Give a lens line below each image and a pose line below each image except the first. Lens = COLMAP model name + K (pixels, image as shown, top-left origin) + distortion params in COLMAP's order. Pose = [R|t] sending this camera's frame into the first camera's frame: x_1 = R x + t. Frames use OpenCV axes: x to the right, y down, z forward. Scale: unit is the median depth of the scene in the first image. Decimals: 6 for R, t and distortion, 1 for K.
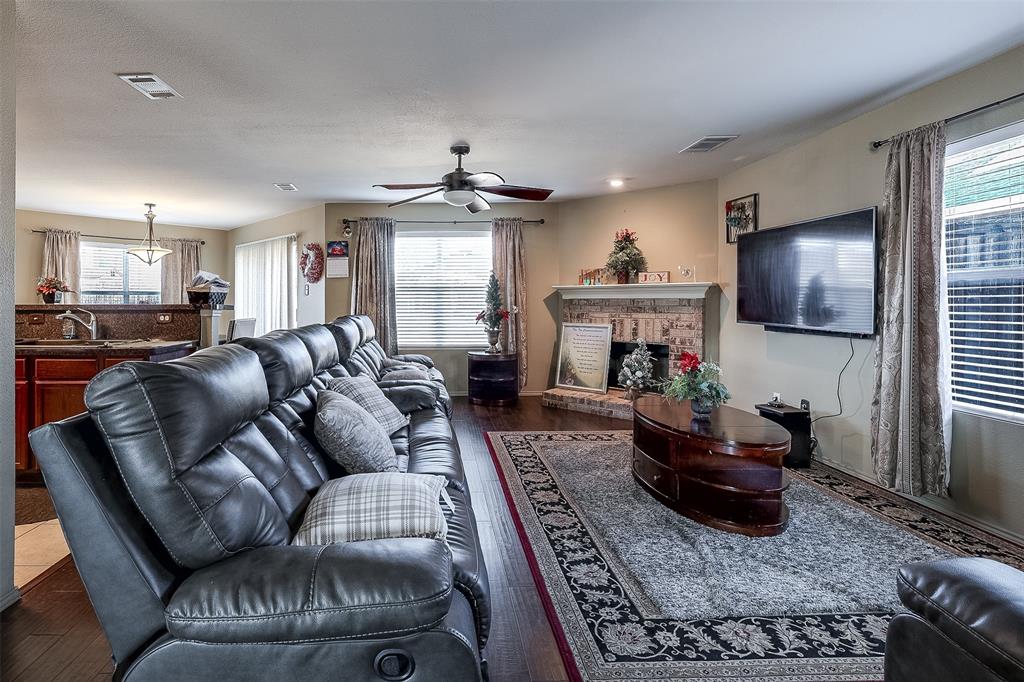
lens RADIAL K [[469.4, 0, 444.6], [0, 469.4, 305.0], [0, 0, 1]] dist [-0.035670, 0.012485]
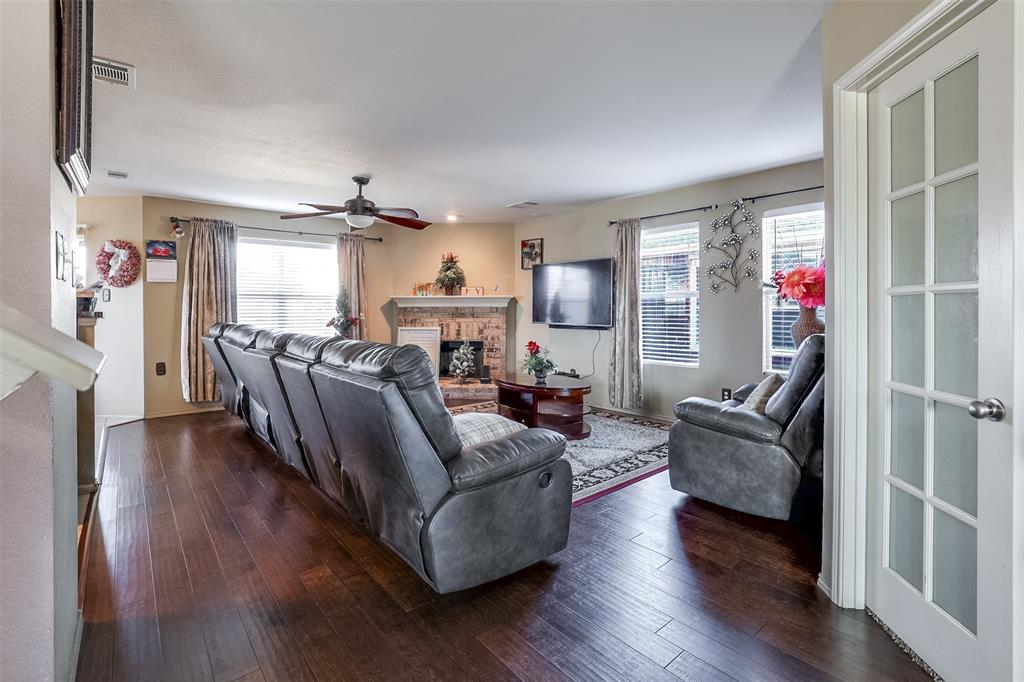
lens RADIAL K [[469.4, 0, 513.1], [0, 469.4, 313.3], [0, 0, 1]] dist [-0.035670, 0.012485]
pose [[0.775131, -0.005346, 0.631778, -0.295599], [0.004666, 0.999985, 0.002737, 0.001352], [-0.631783, 0.000826, 0.775145, -0.108356]]
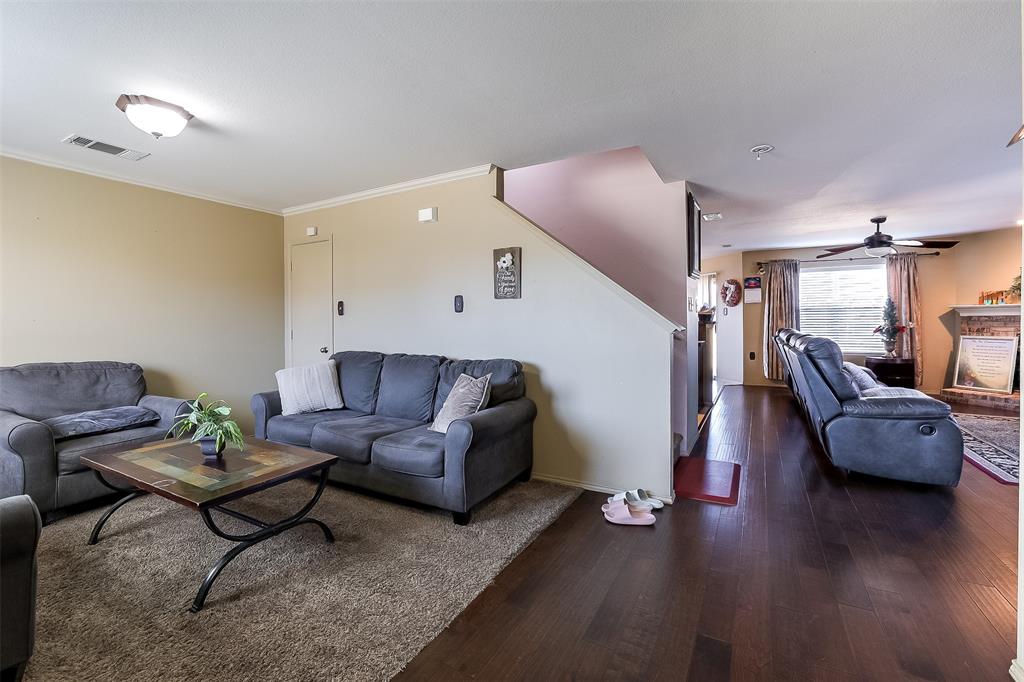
lens RADIAL K [[433.3, 0, 529.2], [0, 433.3, 319.8], [0, 0, 1]] dist [-0.017213, 0.003206]
pose [[0.873731, -0.004321, -0.486390, -0.204503], [0.001288, 0.999978, -0.006572, 0.002618], [0.486407, 0.005116, 0.873717, -0.563740]]
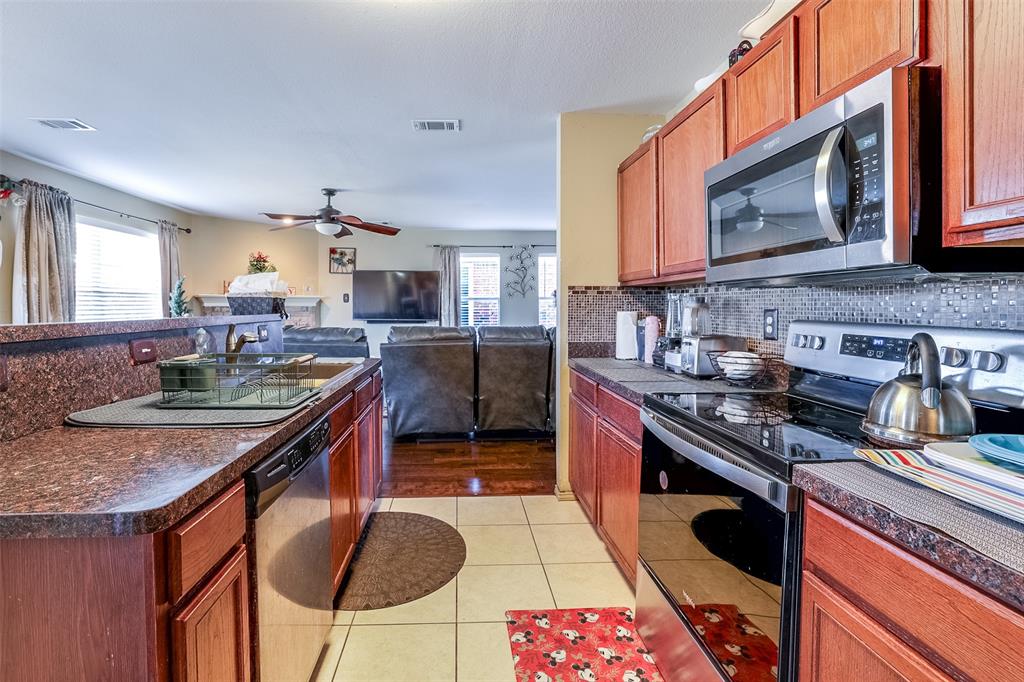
lens RADIAL K [[469.4, 0, 464.0], [0, 469.4, 318.9], [0, 0, 1]] dist [-0.035670, 0.012485]
pose [[0.002224, -0.025794, 0.999665, -0.894004], [0.011799, 0.999598, 0.025766, -0.006039], [-0.999928, 0.011738, 0.002528, 0.444278]]
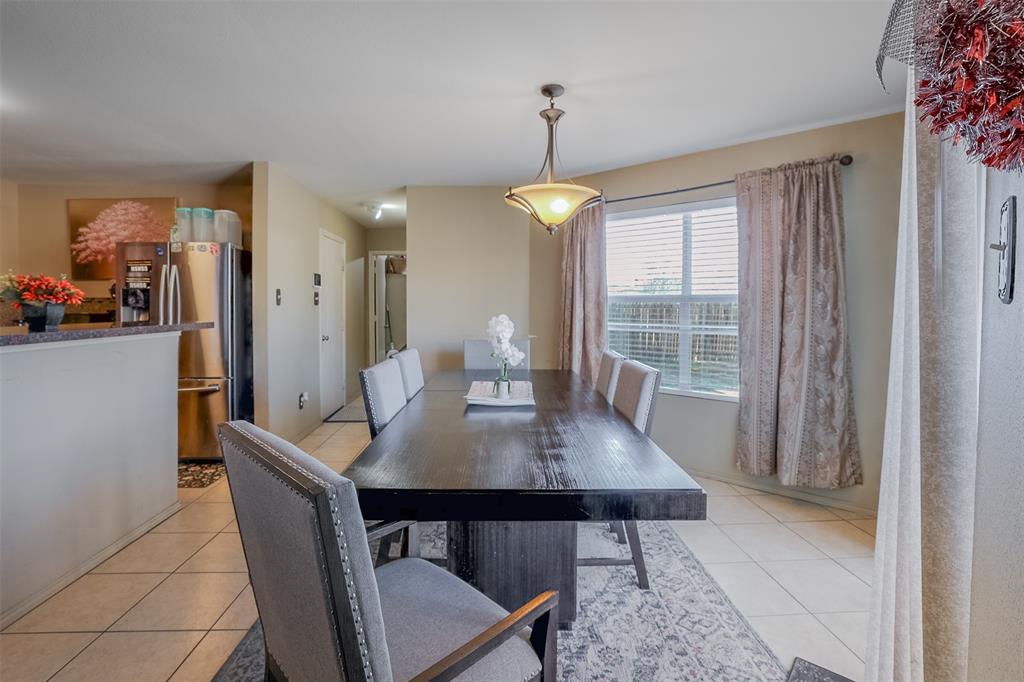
lens RADIAL K [[469.4, 0, 489.3], [0, 469.4, 318.0], [0, 0, 1]] dist [-0.035670, 0.012485]
pose [[0.000877, 0.020482, -0.999790, -0.230548], [-0.012508, 0.999712, 0.020469, -0.018585], [0.999921, 0.012488, 0.001133, 1.055559]]
